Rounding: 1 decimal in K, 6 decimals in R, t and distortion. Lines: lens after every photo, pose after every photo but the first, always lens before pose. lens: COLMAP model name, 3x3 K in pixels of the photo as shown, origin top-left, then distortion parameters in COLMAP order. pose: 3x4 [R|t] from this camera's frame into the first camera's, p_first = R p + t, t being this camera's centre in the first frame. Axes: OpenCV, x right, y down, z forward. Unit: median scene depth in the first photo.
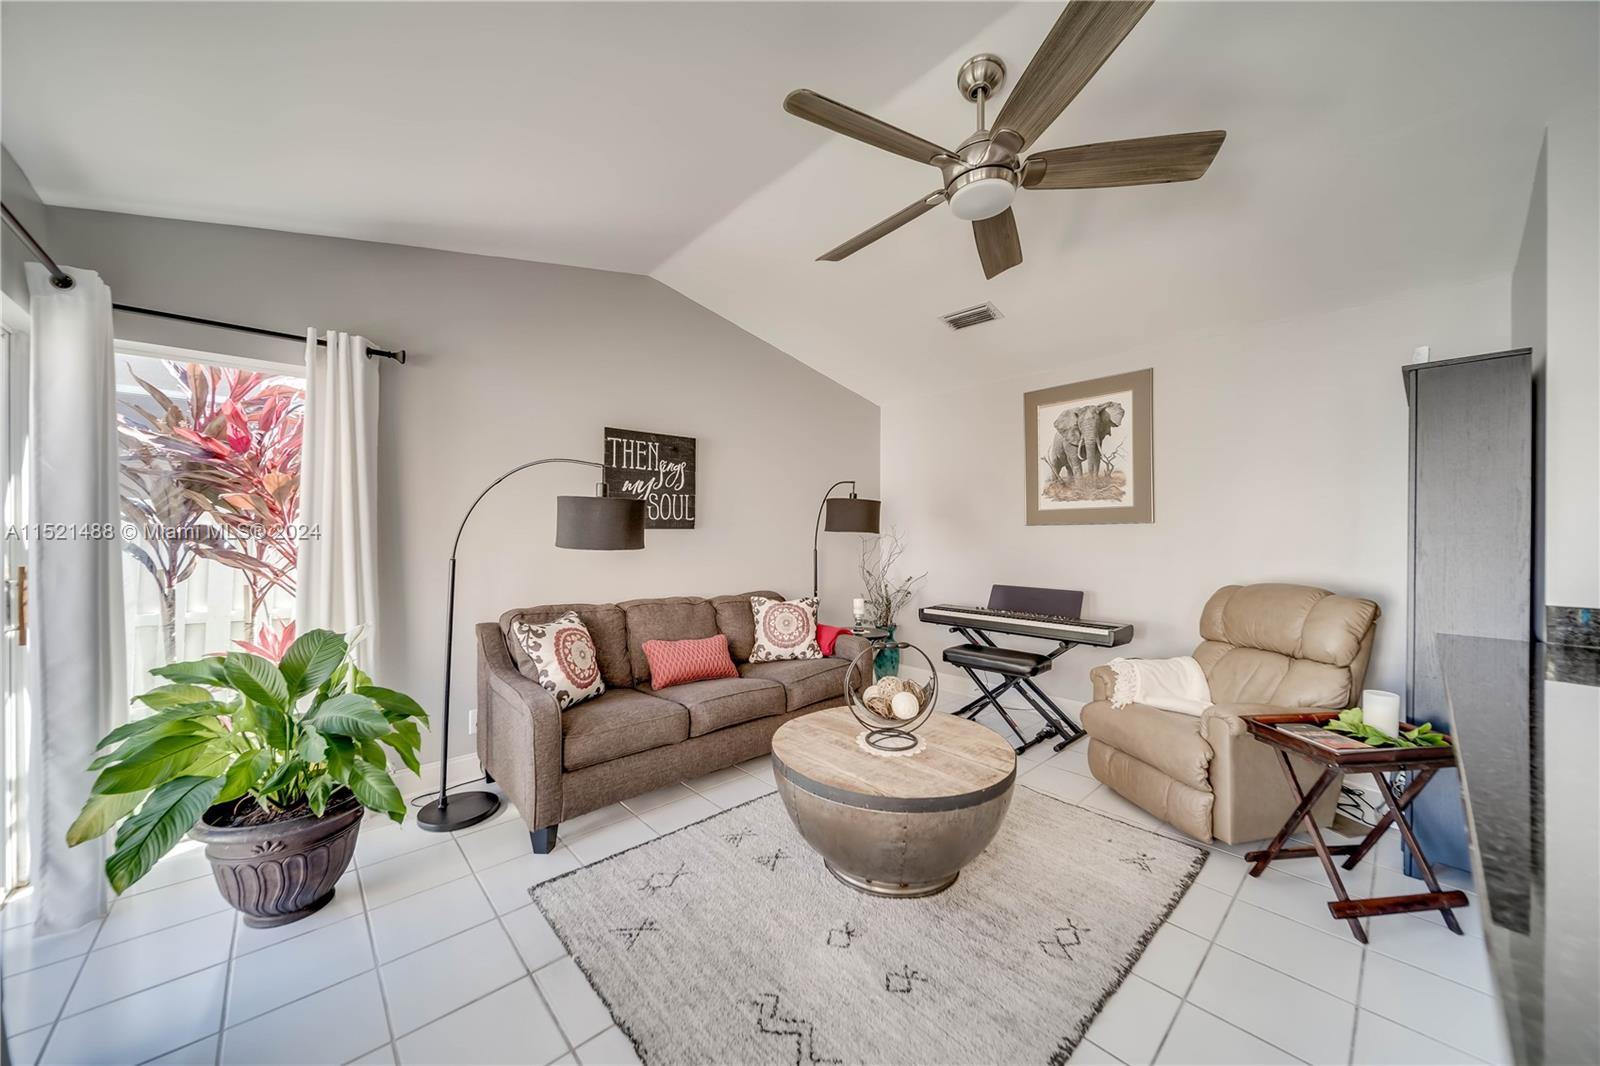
lens RADIAL K [[564.3, 0, 797.1], [0, 564.3, 536.5], [0, 0, 1]] dist [-0.001935, -0.000166]
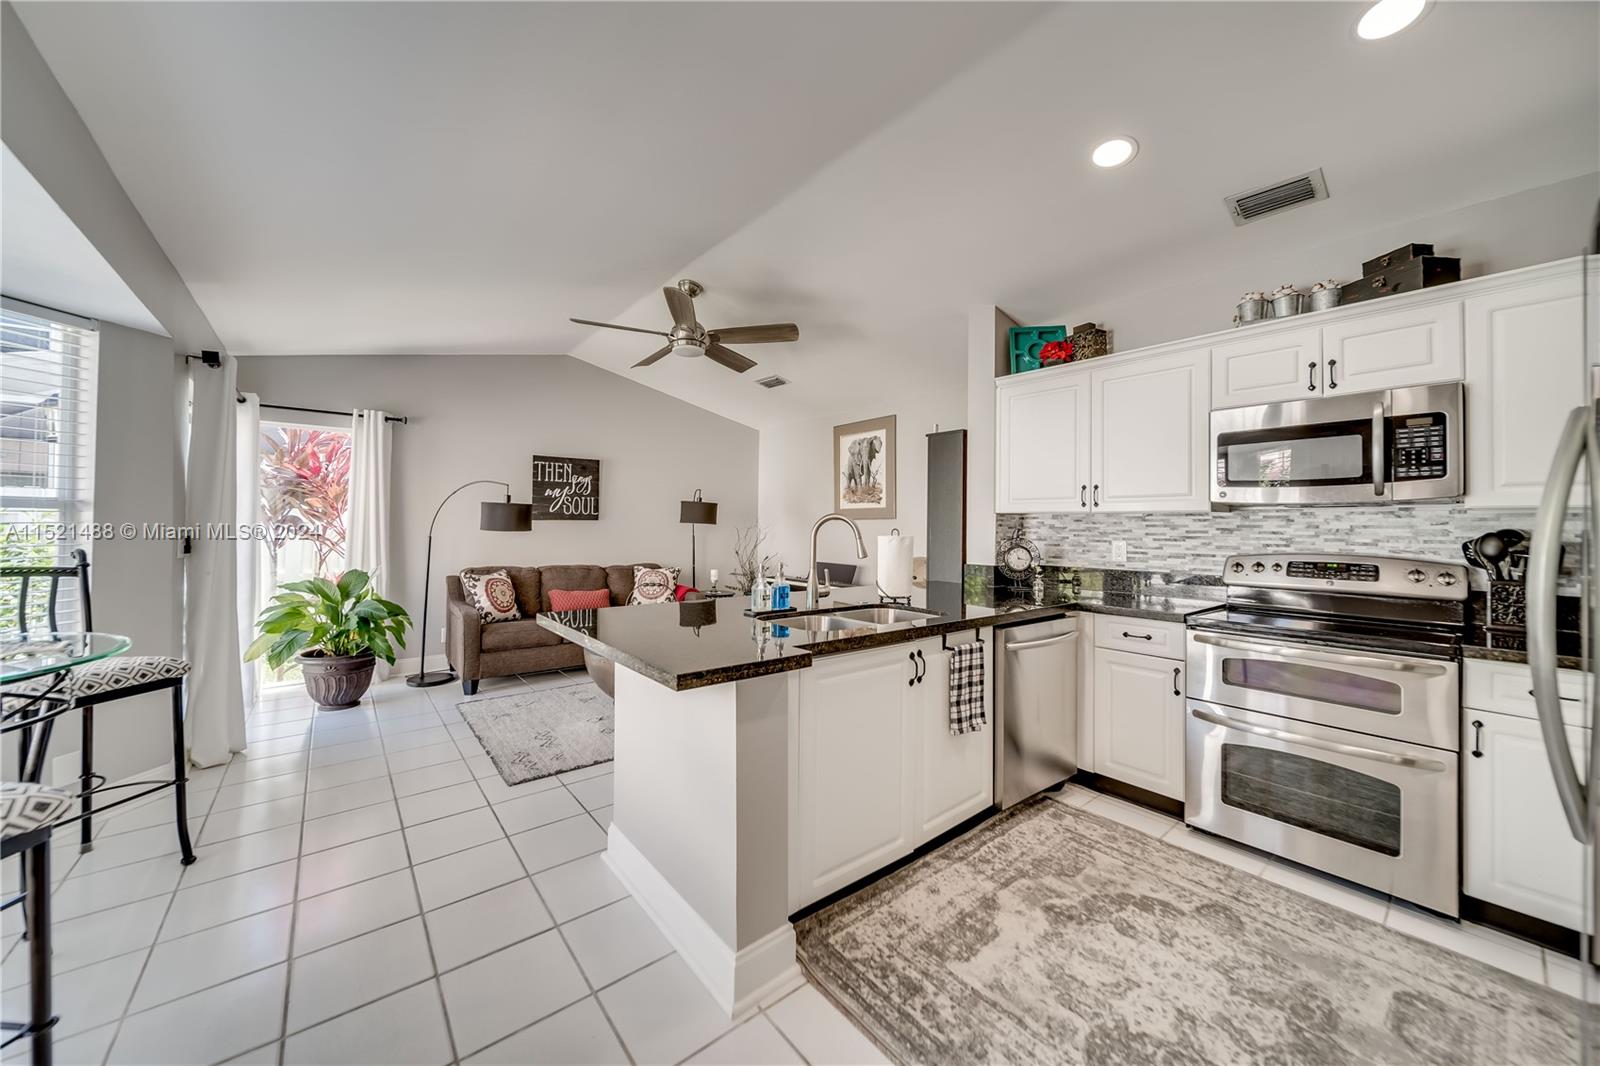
lens RADIAL K [[581.0, 0, 797.8], [0, 581.0, 518.4], [0, 0, 1]] dist [0.000130, -0.000032]
pose [[0.998292, 0.008137, -0.057852, 0.596136], [-0.009141, 0.999812, -0.017112, 0.004151], [0.057702, 0.017612, 0.998179, -0.693575]]
